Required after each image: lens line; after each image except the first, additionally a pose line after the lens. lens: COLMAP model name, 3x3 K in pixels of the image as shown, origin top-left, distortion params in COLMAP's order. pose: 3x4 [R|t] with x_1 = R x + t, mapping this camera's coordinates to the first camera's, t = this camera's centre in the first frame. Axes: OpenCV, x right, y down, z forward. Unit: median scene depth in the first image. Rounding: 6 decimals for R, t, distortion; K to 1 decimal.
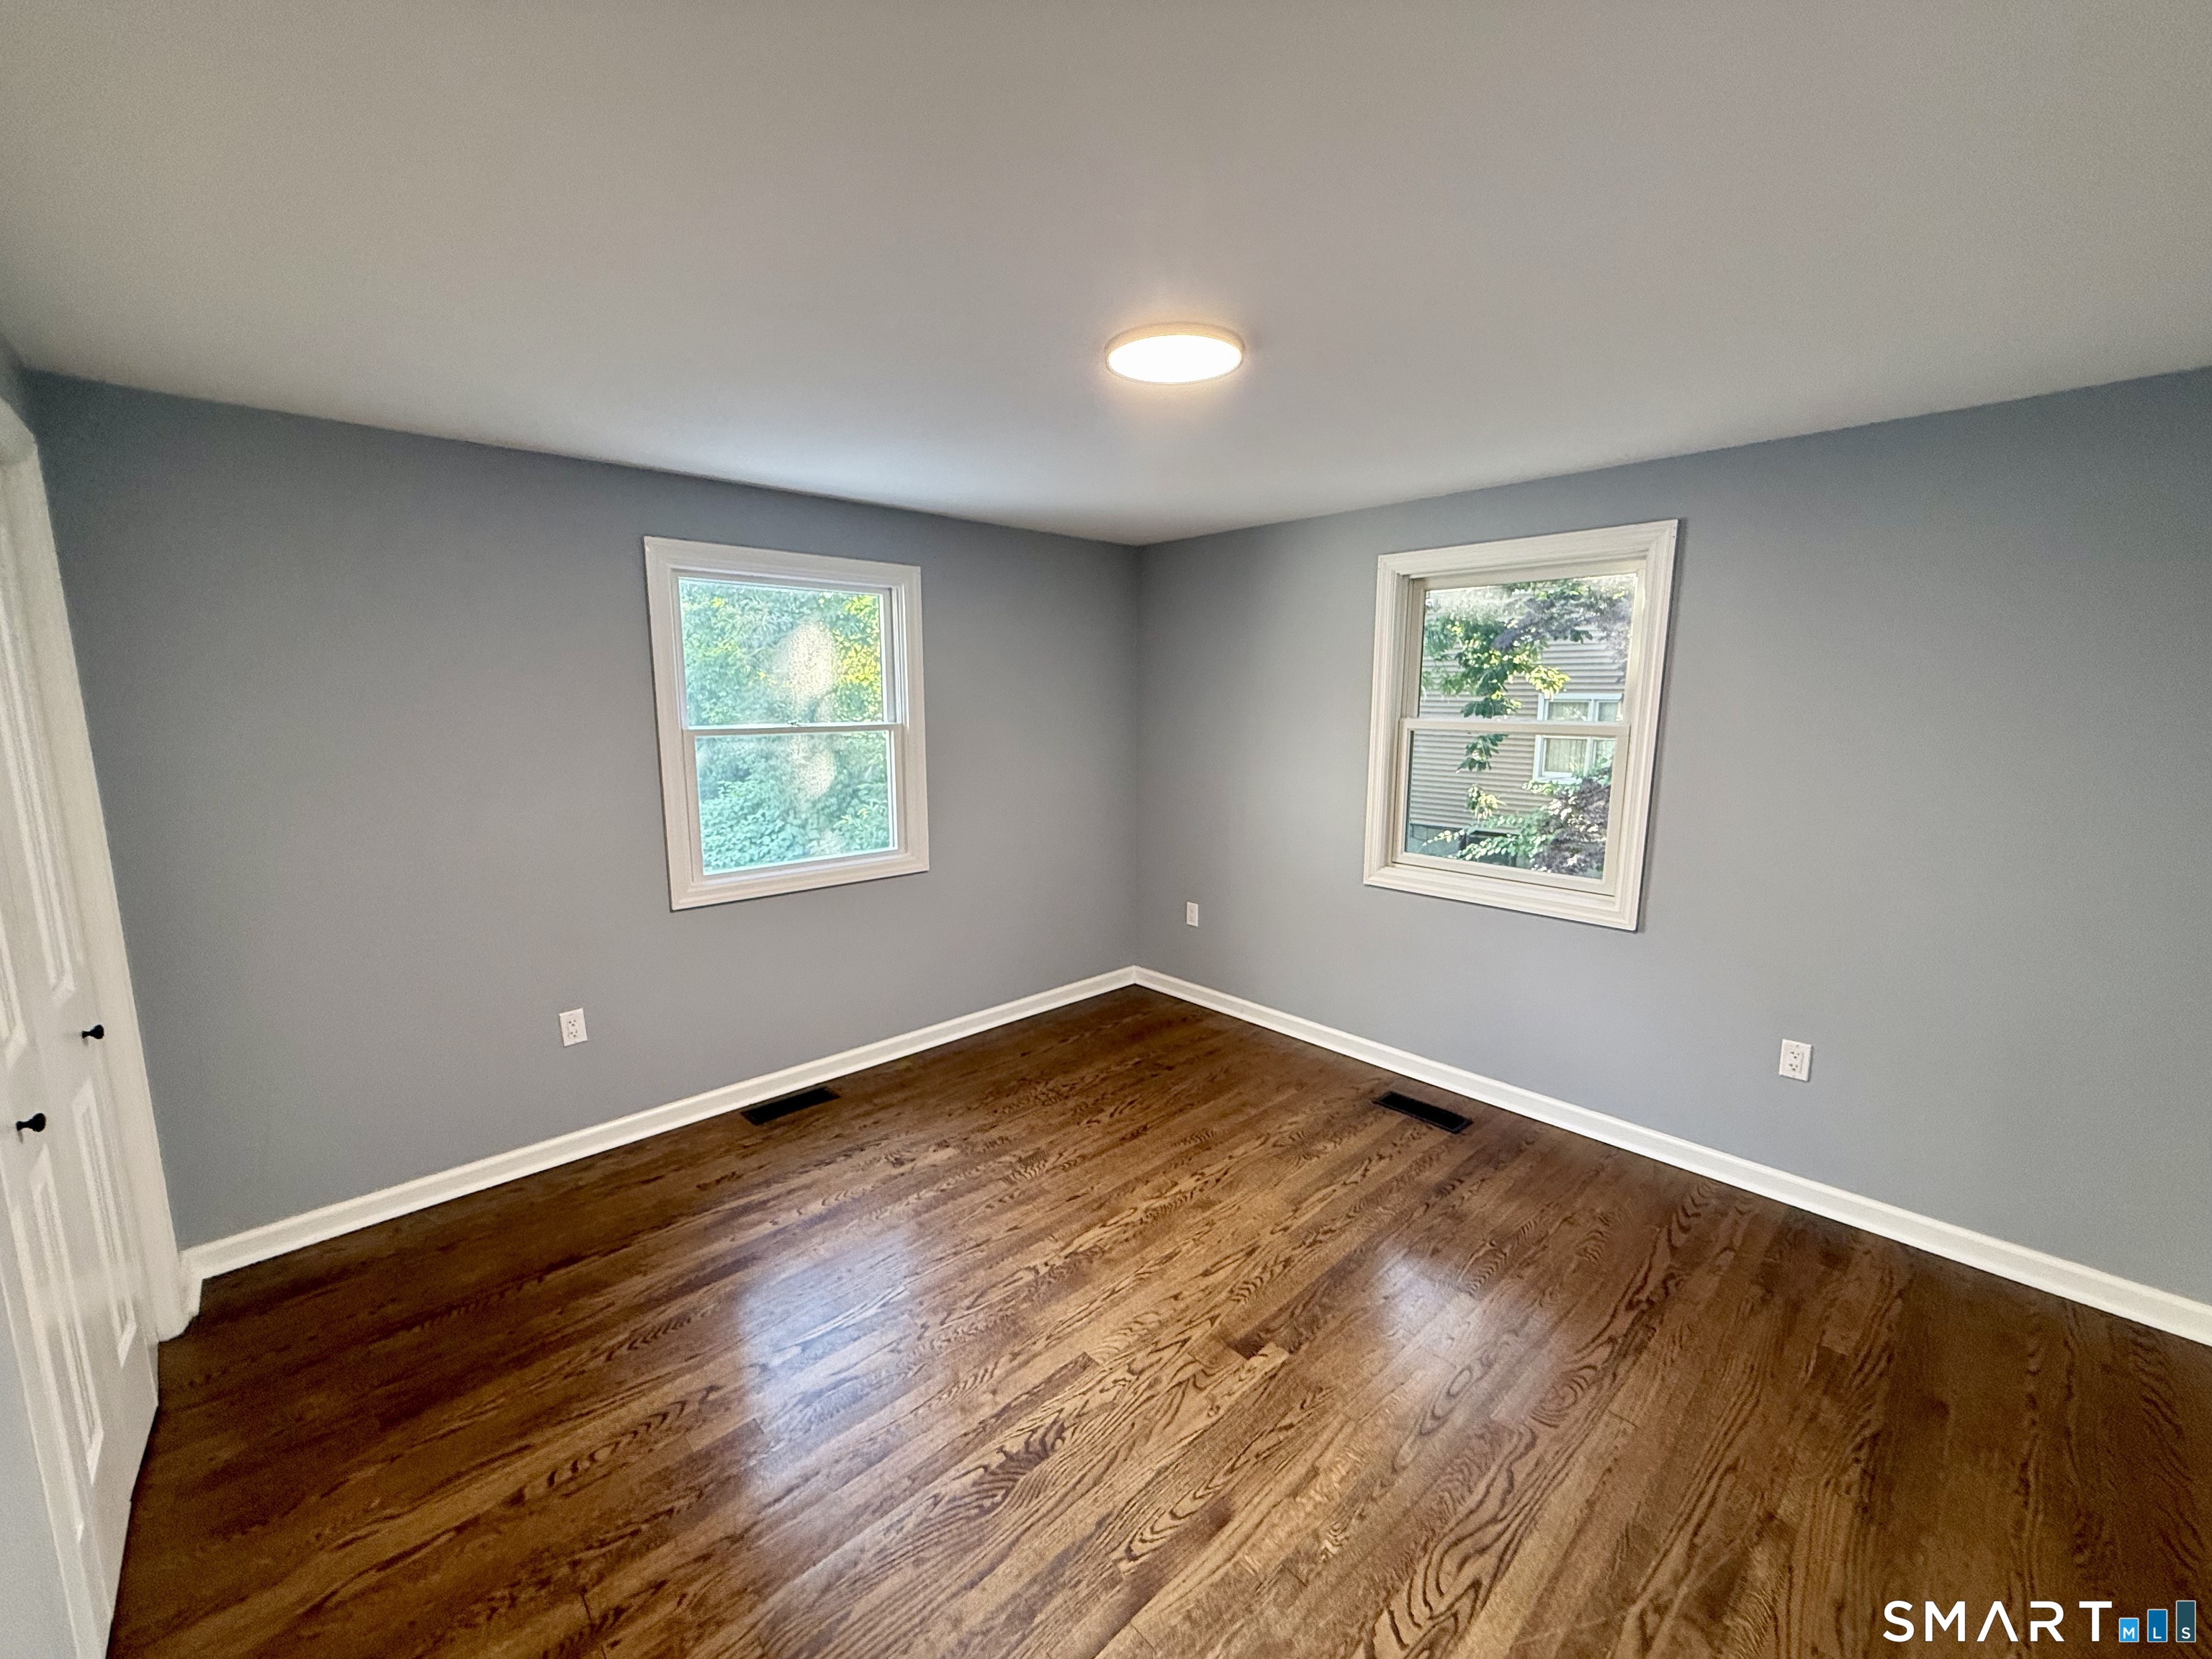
lens RADIAL K [[877.5, 0, 1103.4], [0, 877.5, 837.7], [0, 0, 1]] dist [-0.005300, 0.000082]
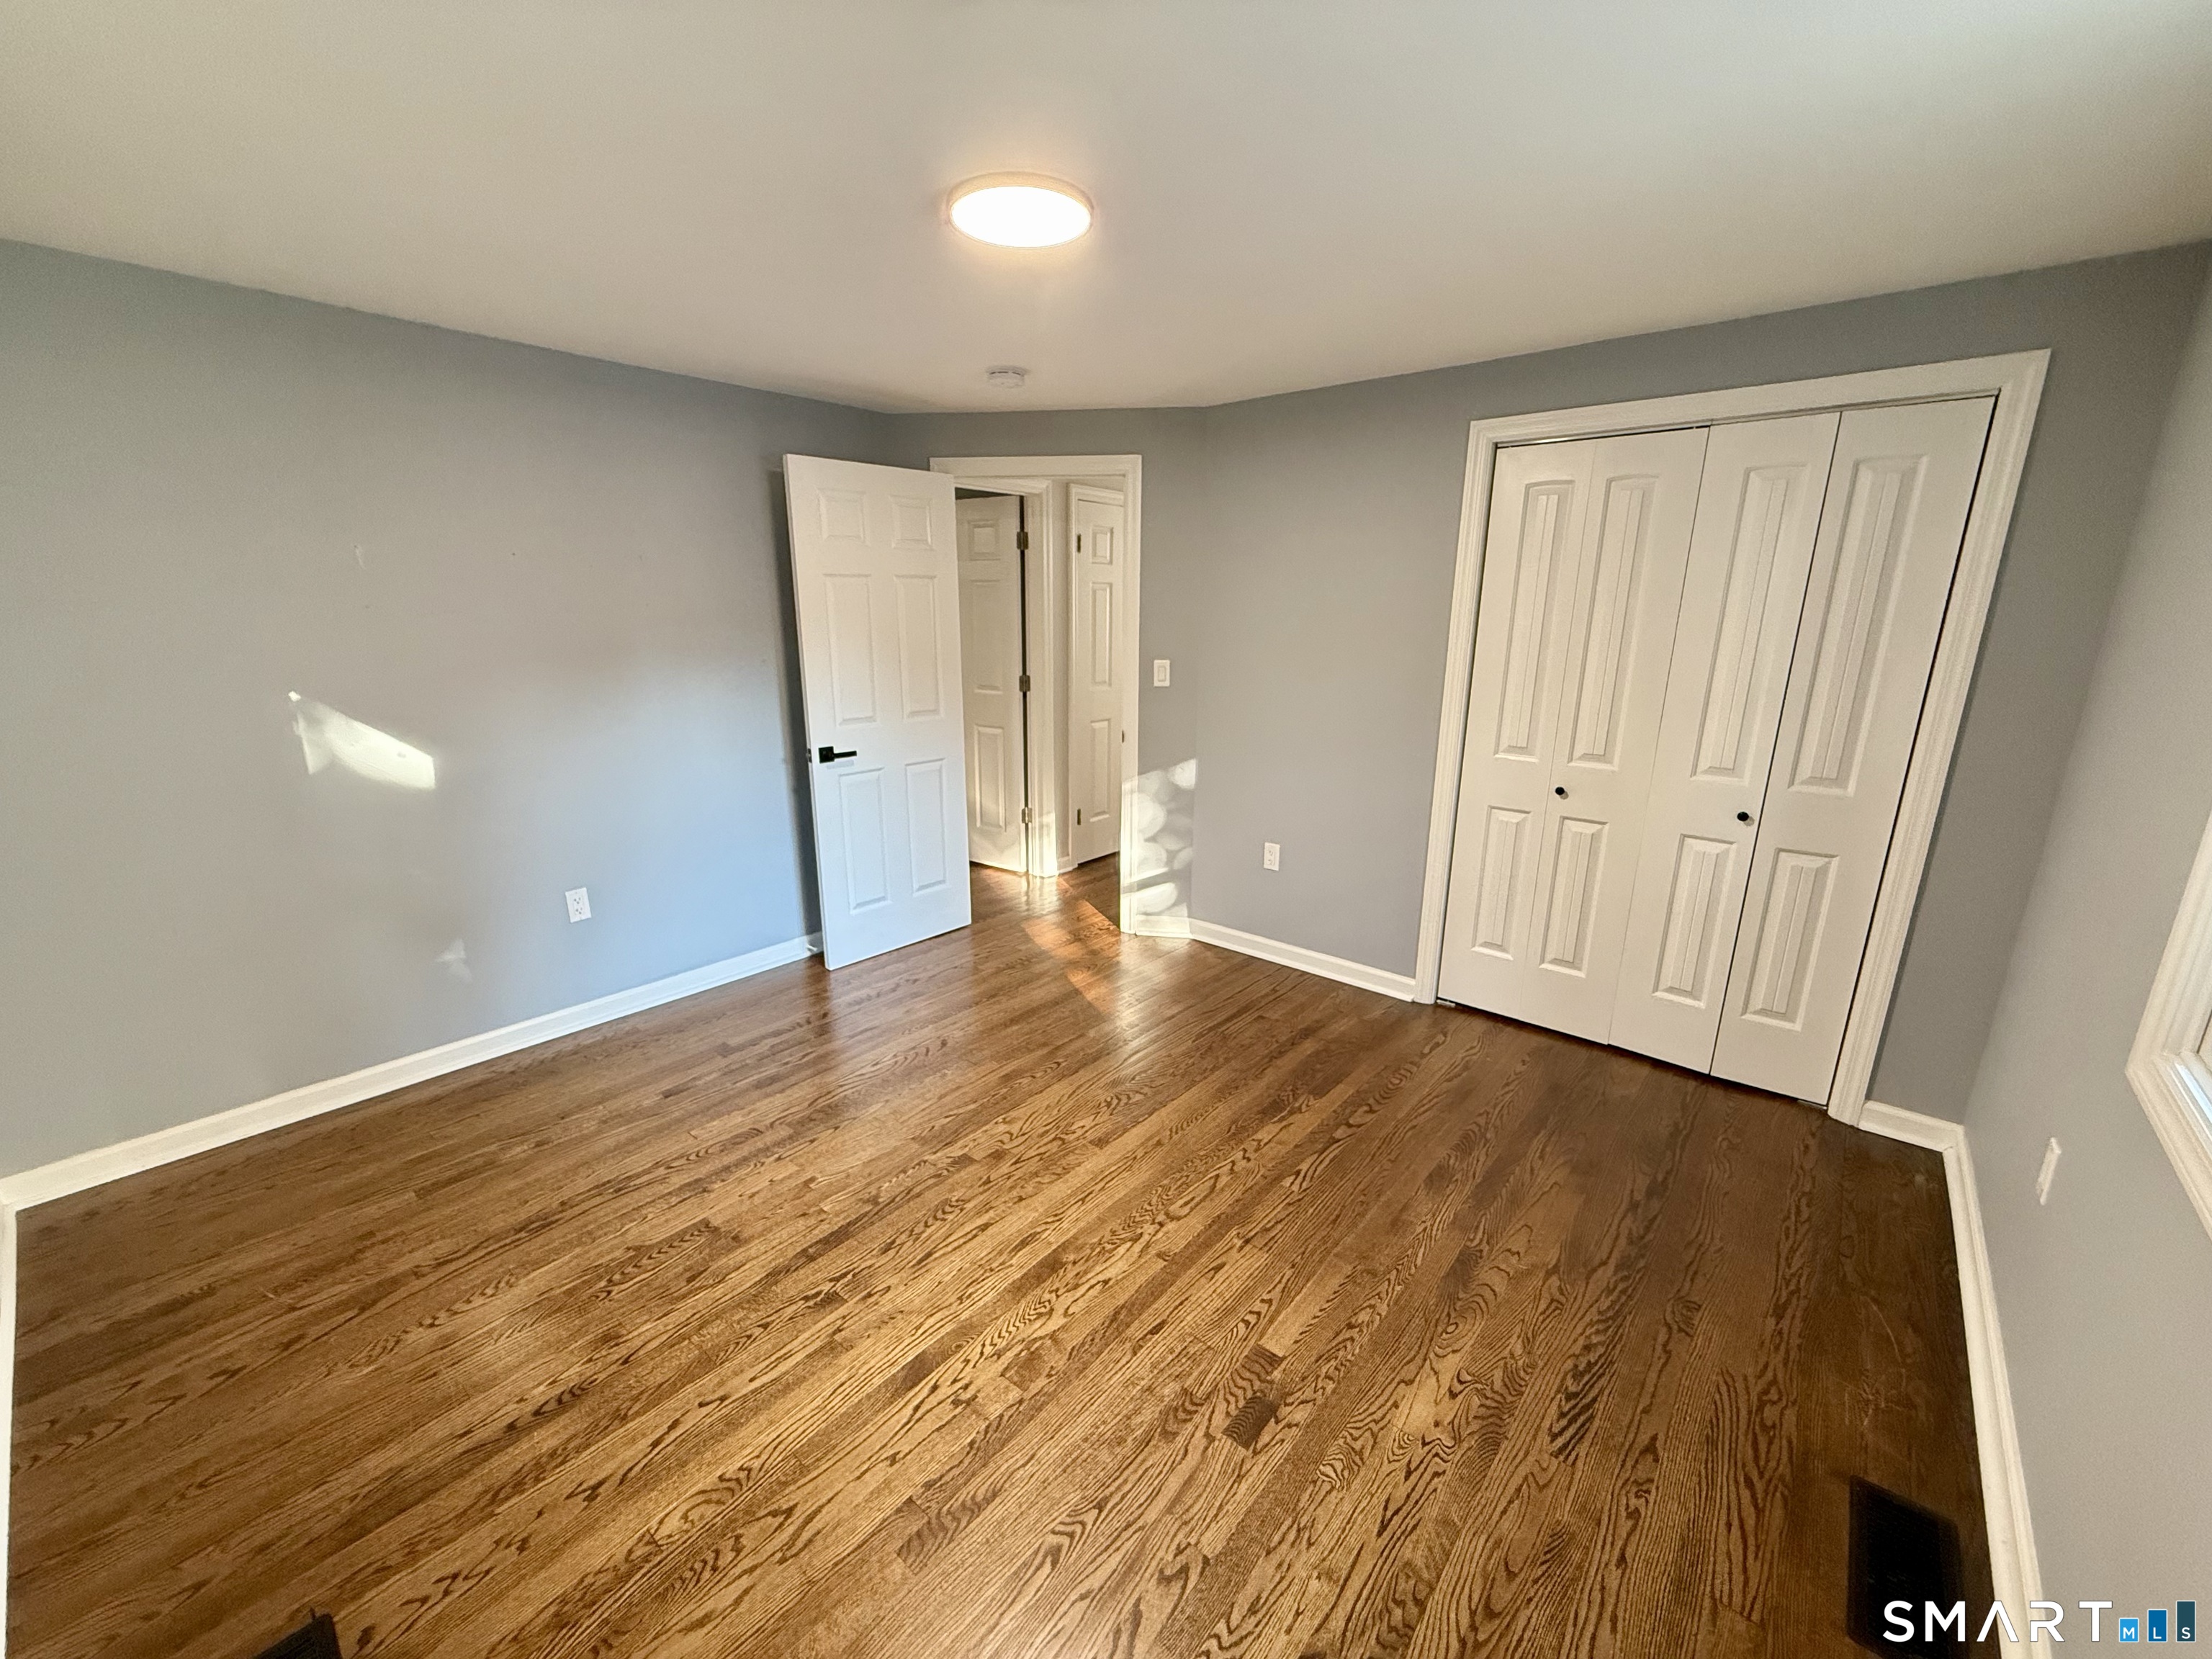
lens RADIAL K [[877.5, 0, 1102.6], [0, 877.5, 832.5], [0, 0, 1]] dist [-0.005300, 0.000082]
pose [[-0.994042, 0.023446, -0.106446, 0.085333], [-0.021069, 0.916842, 0.398693, -0.254547], [0.106941, 0.398560, -0.910886, 1.736108]]
